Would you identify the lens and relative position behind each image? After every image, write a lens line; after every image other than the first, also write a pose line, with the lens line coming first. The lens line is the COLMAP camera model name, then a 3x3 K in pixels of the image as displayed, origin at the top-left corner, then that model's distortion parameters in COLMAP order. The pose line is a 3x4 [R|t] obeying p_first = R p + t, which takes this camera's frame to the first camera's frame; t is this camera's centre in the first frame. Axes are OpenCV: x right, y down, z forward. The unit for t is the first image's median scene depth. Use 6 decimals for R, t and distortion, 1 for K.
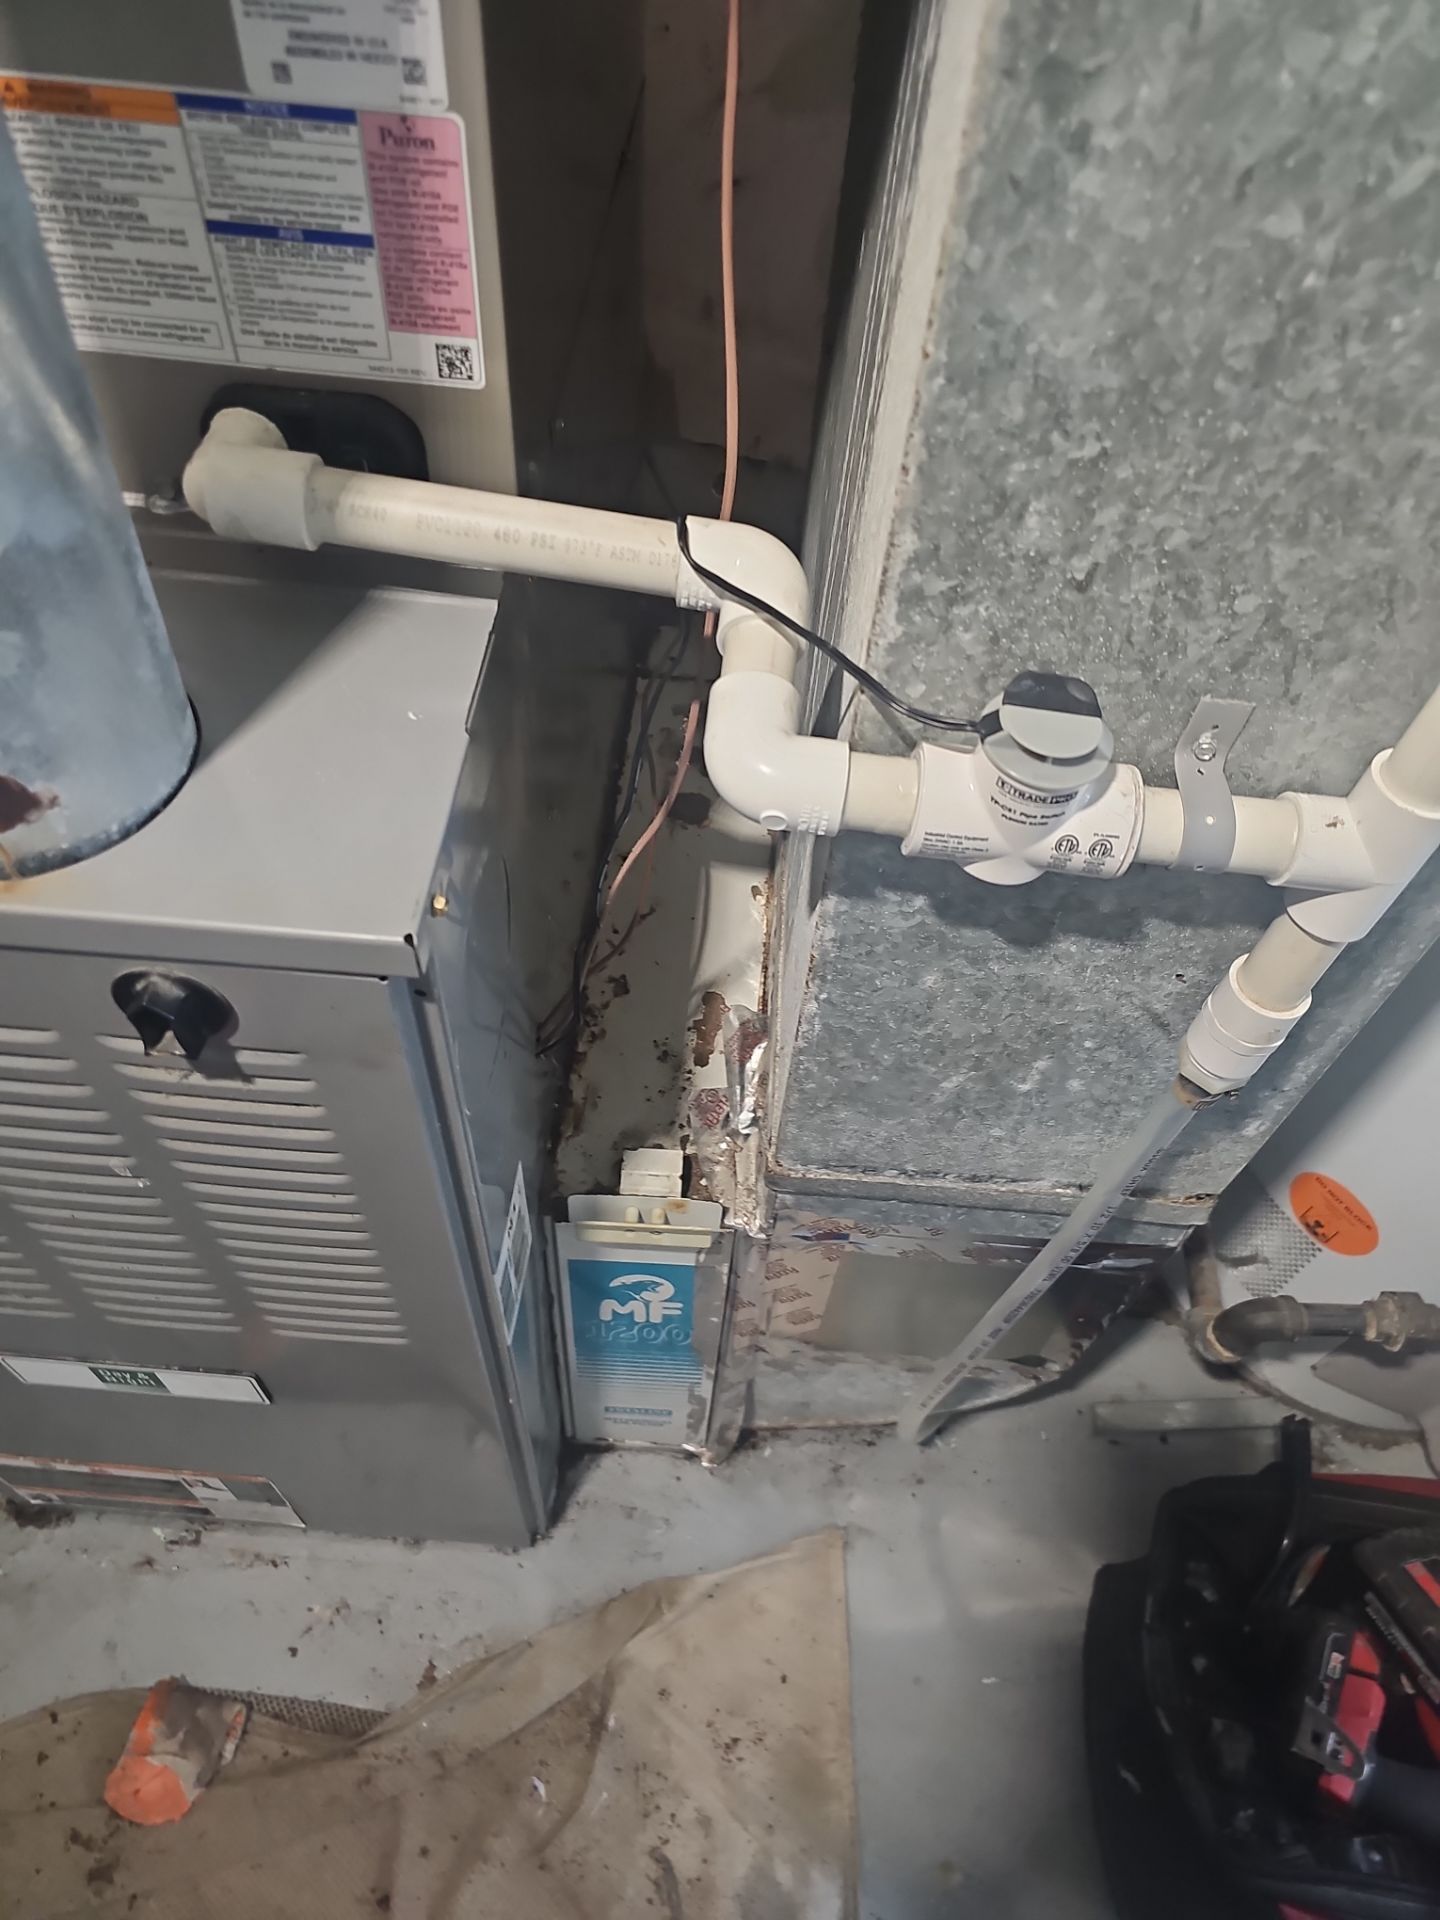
lens RADIAL K [[1278.8, 0, 738.1], [0, 1278.8, 959.4], [0, 0, 1]] dist [0.028162, -0.031678]
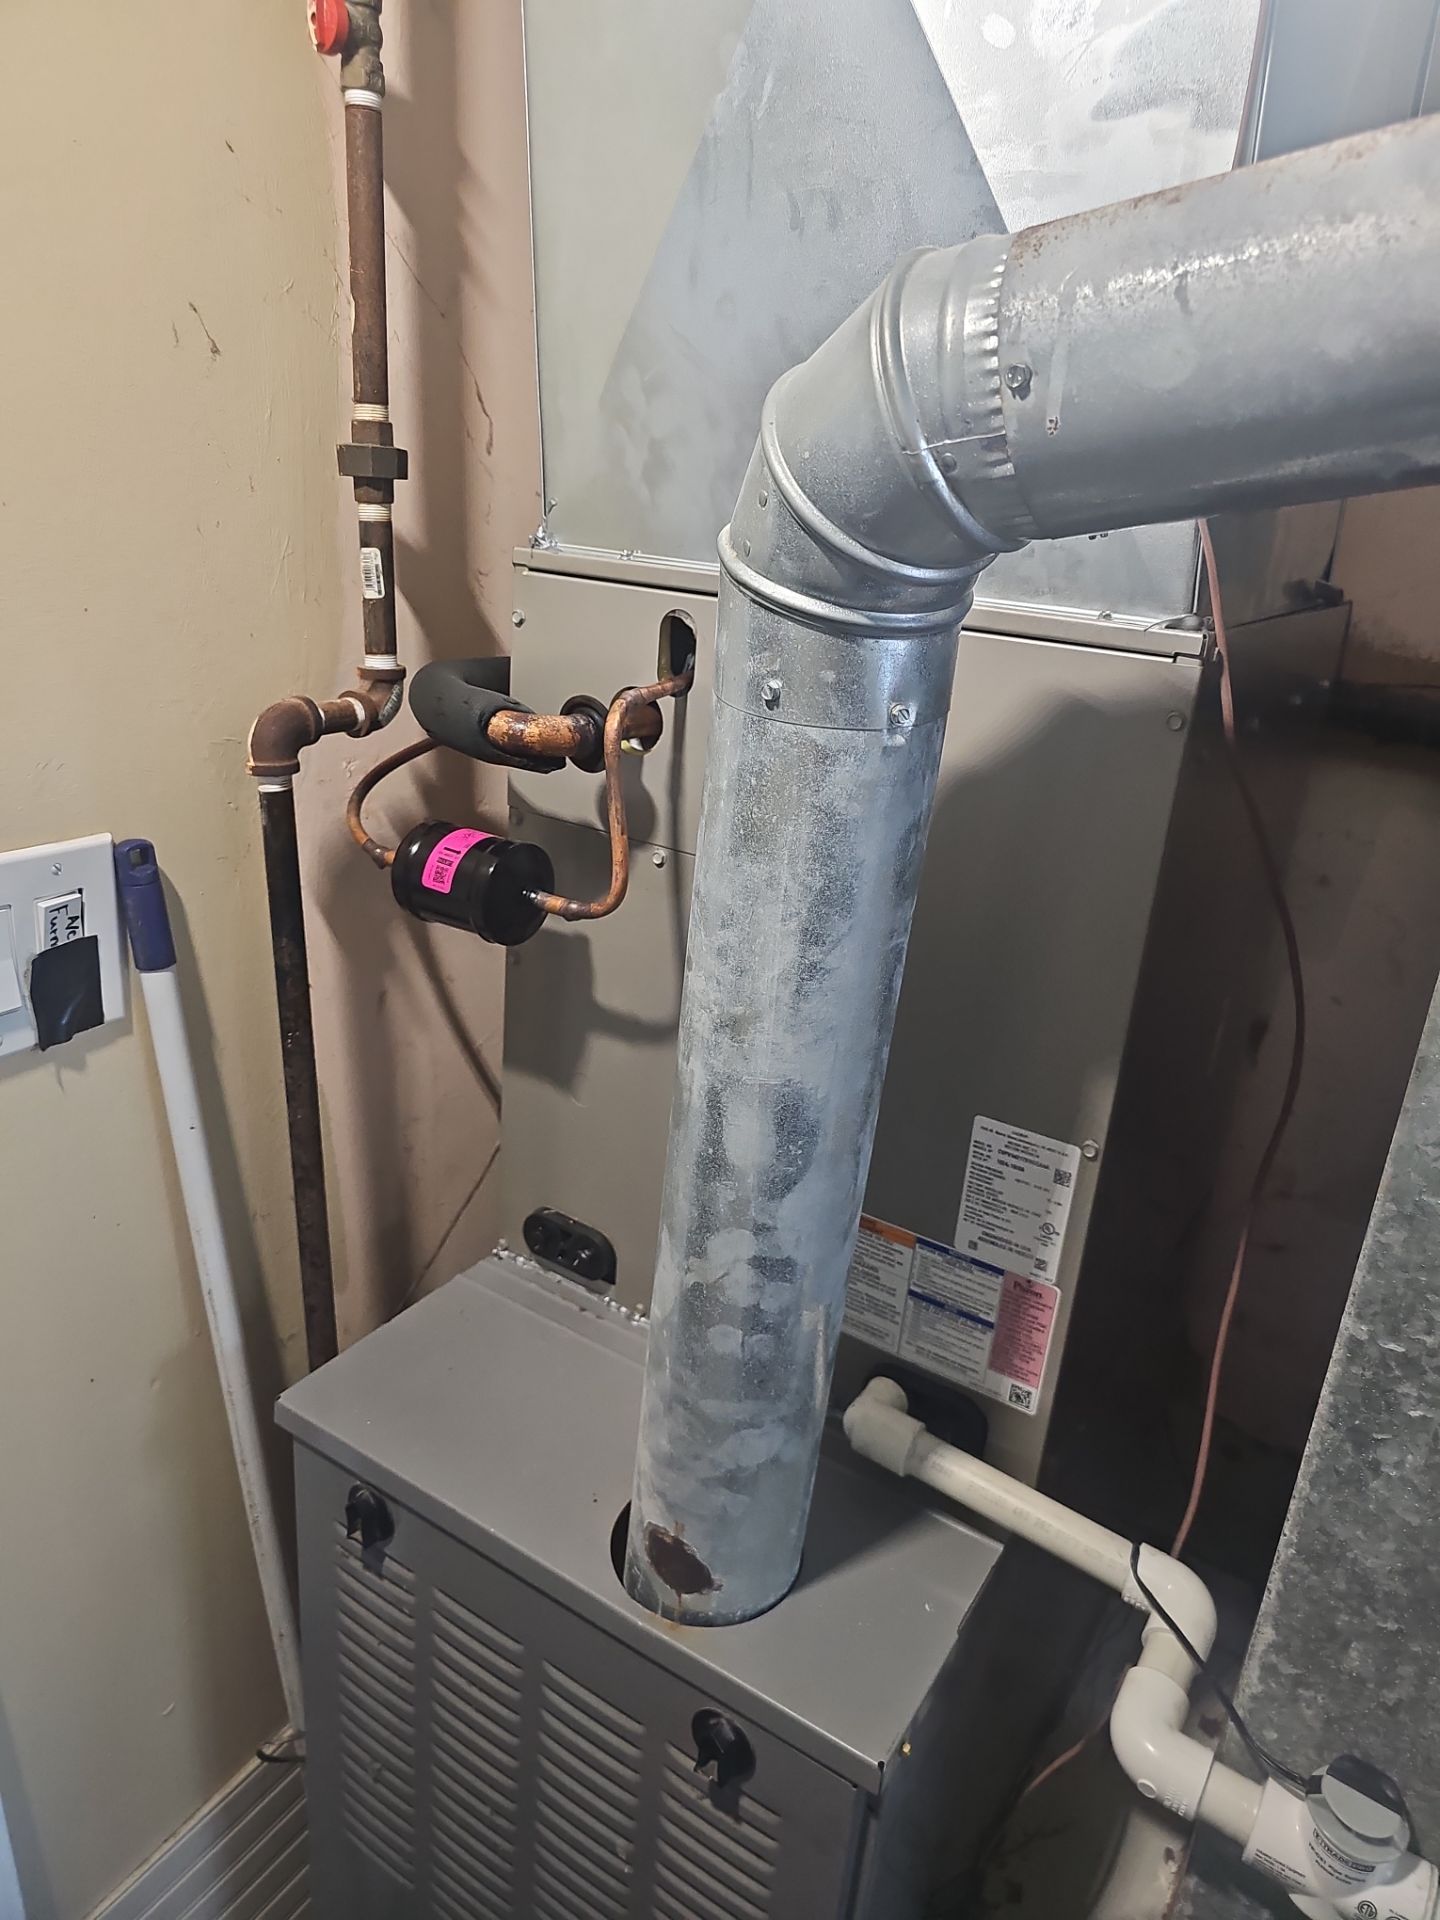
lens RADIAL K [[1278.8, 0, 738.1], [0, 1278.8, 959.4], [0, 0, 1]] dist [0.028162, -0.031678]
pose [[0.879038, 0.169466, -0.445616, 0.111344], [-0.393337, 0.785969, -0.477010, 0.026417], [0.269404, 0.594587, 0.757554, -0.757020]]
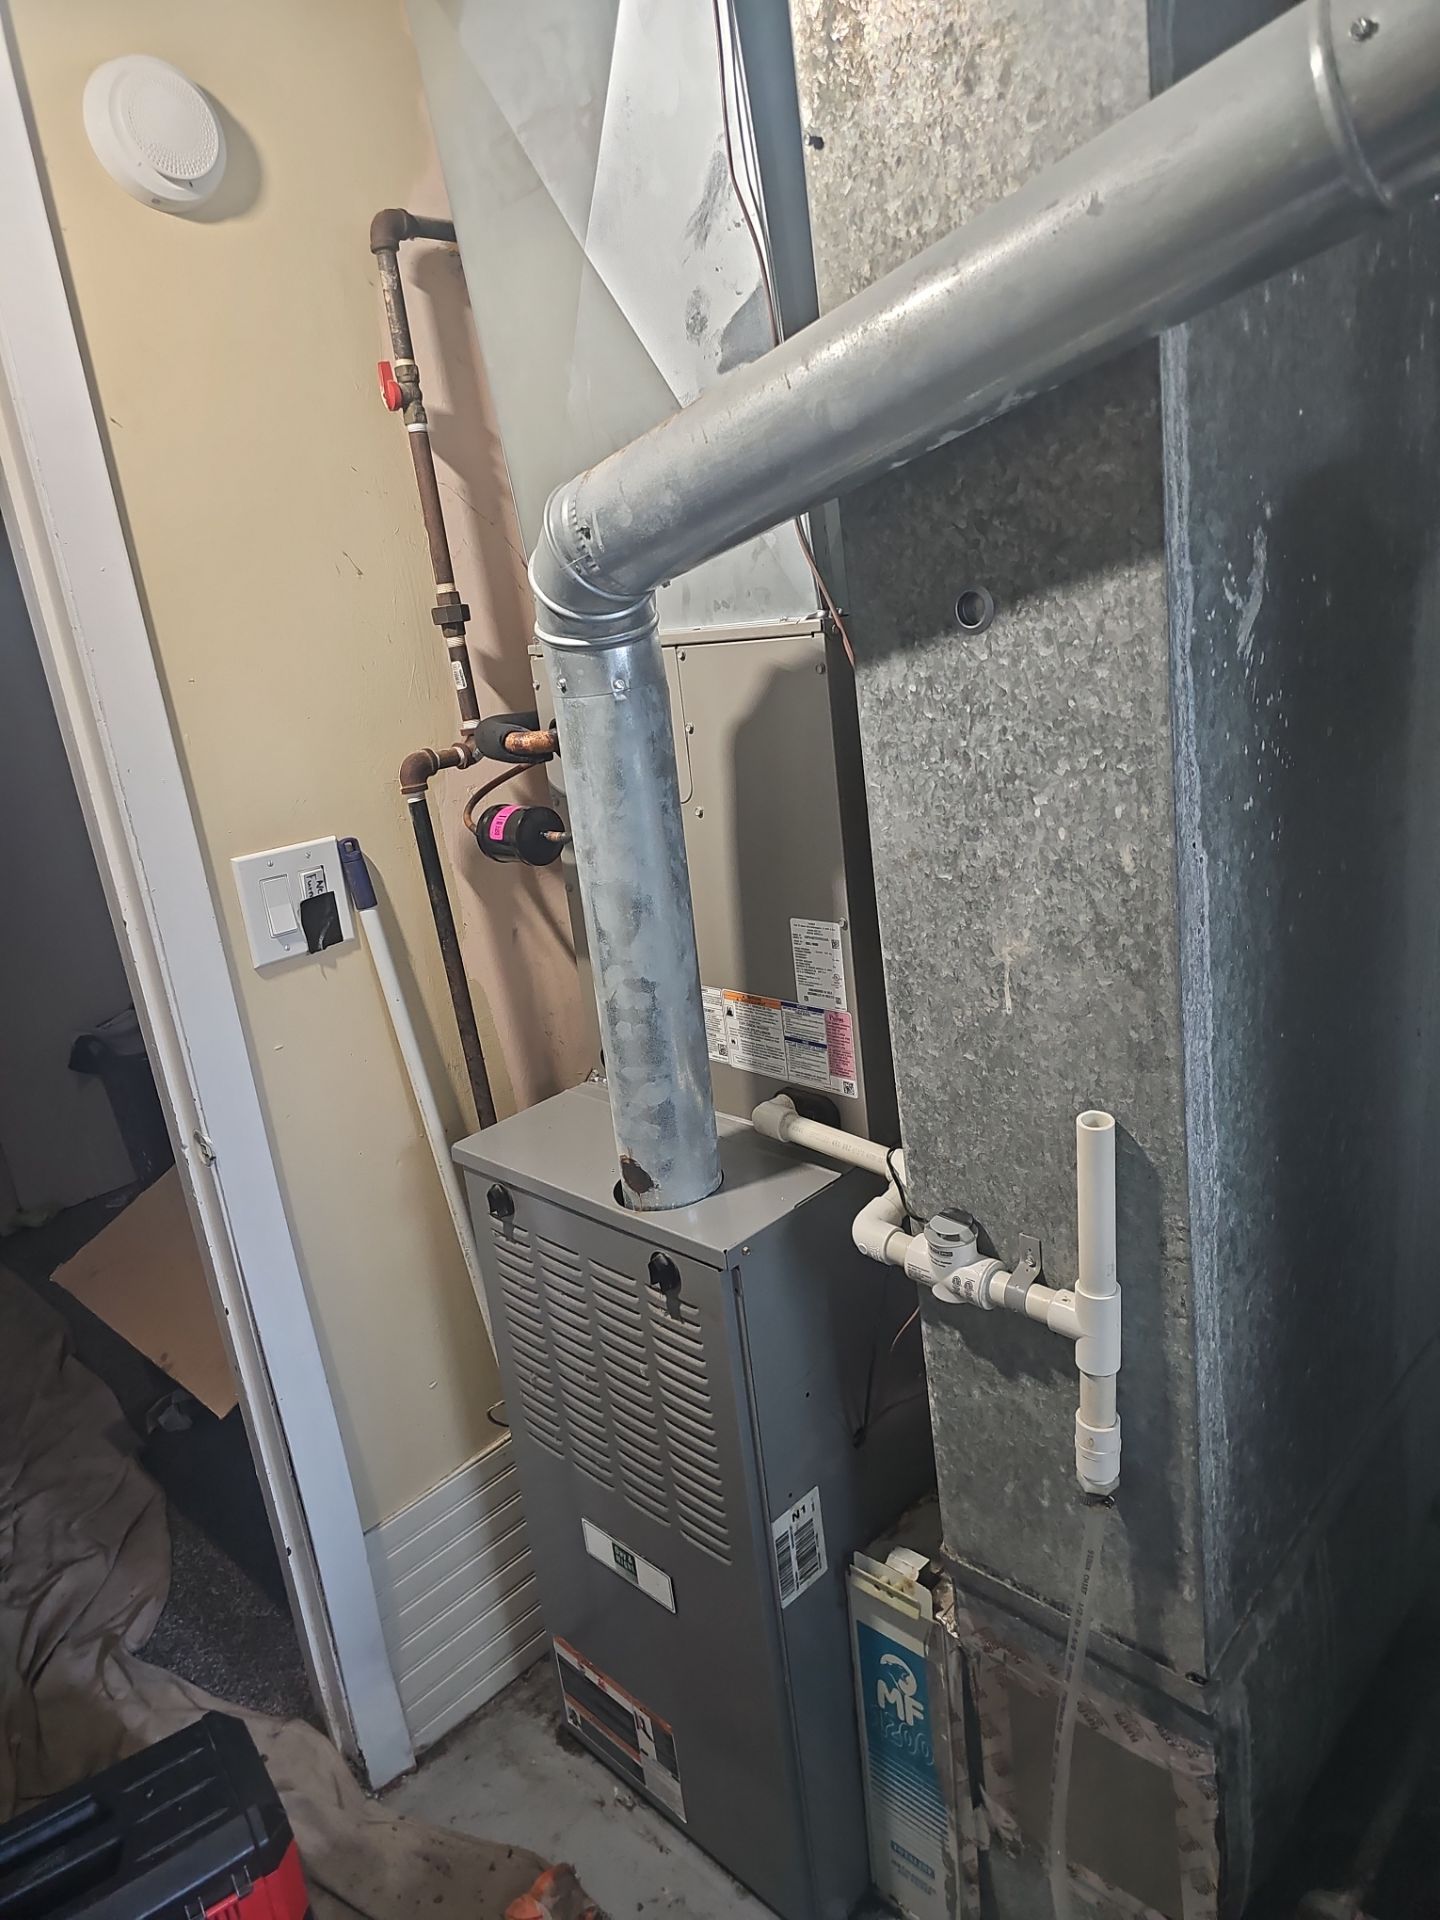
lens RADIAL K [[1237.6, 0, 736.1], [0, 1237.6, 952.3], [0, 0, 1]] dist [0.069533, -0.076780]
pose [[0.748965, 0.033270, -0.661773, 1.479744], [-0.414992, 0.802152, -0.429342, 0.592444], [0.516558, 0.596193, 0.614591, -1.014453]]
